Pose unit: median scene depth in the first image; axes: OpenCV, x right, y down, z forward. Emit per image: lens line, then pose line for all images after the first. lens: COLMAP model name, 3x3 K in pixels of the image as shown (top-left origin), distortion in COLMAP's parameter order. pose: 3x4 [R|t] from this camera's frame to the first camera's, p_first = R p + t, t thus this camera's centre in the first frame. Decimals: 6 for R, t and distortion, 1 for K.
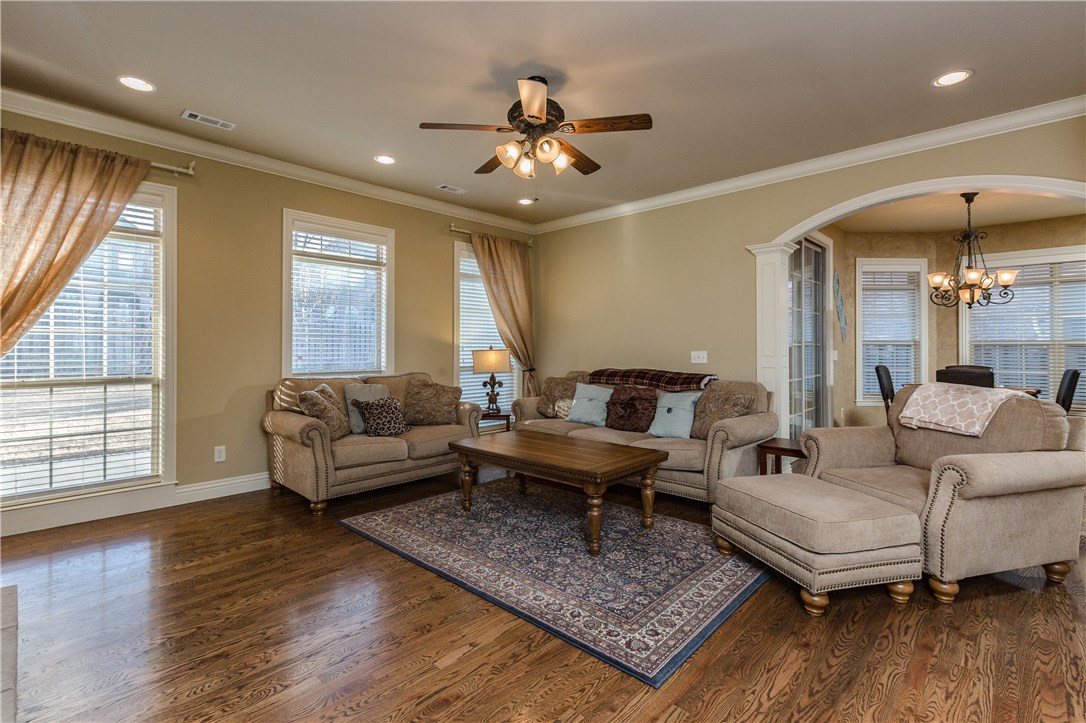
lens RADIAL K [[501.9, 0, 543.0], [0, 501.9, 333.2], [0, 0, 1]] dist [0.000572, -0.000172]
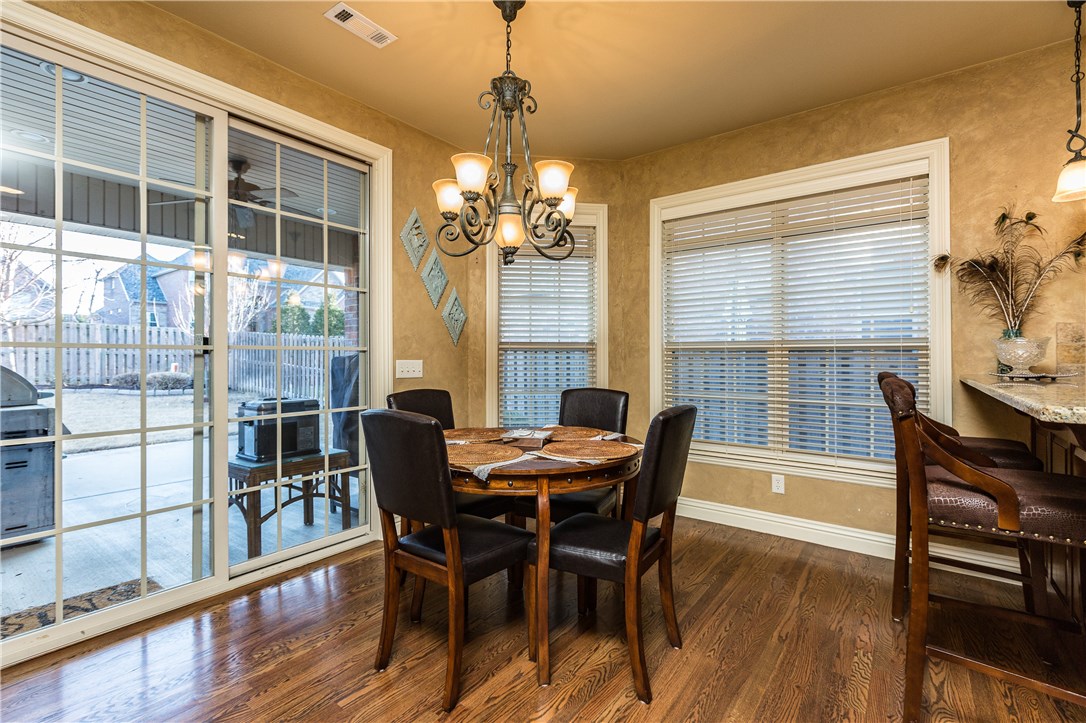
lens RADIAL K [[490.7, 0, 548.4], [0, 490.7, 356.3], [0, 0, 1]] dist [-0.000660, -0.000051]
pose [[0.994133, -0.000761, 0.108158, 1.578328], [-0.002015, 0.999671, 0.025556, 0.042230], [-0.108142, -0.025624, 0.993805, 1.058351]]
